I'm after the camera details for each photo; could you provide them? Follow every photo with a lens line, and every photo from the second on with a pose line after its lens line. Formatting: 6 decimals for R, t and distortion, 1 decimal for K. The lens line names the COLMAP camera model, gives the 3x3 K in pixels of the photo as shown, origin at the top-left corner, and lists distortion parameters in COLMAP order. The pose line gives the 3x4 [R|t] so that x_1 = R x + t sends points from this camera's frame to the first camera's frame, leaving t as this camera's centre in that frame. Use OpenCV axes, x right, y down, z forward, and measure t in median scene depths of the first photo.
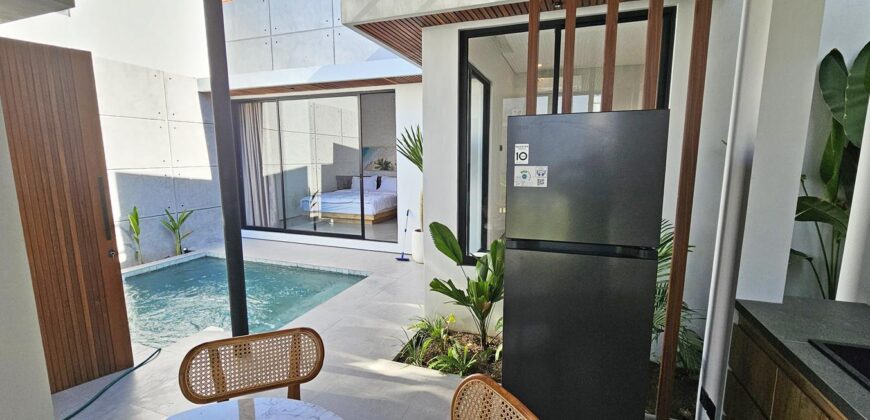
lens RADIAL K [[368.2, 0, 436.8], [0, 368.2, 211.3], [0, 0, 1]] dist [-0.005031, 0.000923]
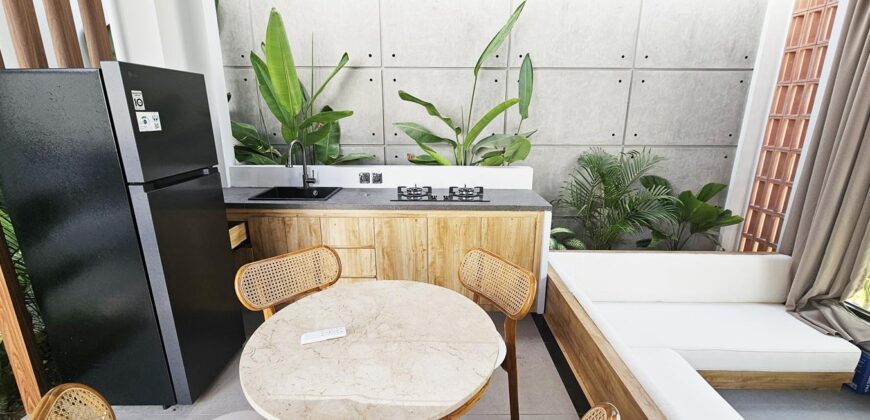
lens RADIAL K [[368.2, 0, 436.8], [0, 368.2, 211.3], [0, 0, 1]] dist [-0.005031, 0.000923]
pose [[-0.335590, -0.239523, 0.911048, -1.106019], [0.136039, 0.944673, 0.298474, -0.050891], [-0.932133, 0.224103, -0.284439, 0.561582]]
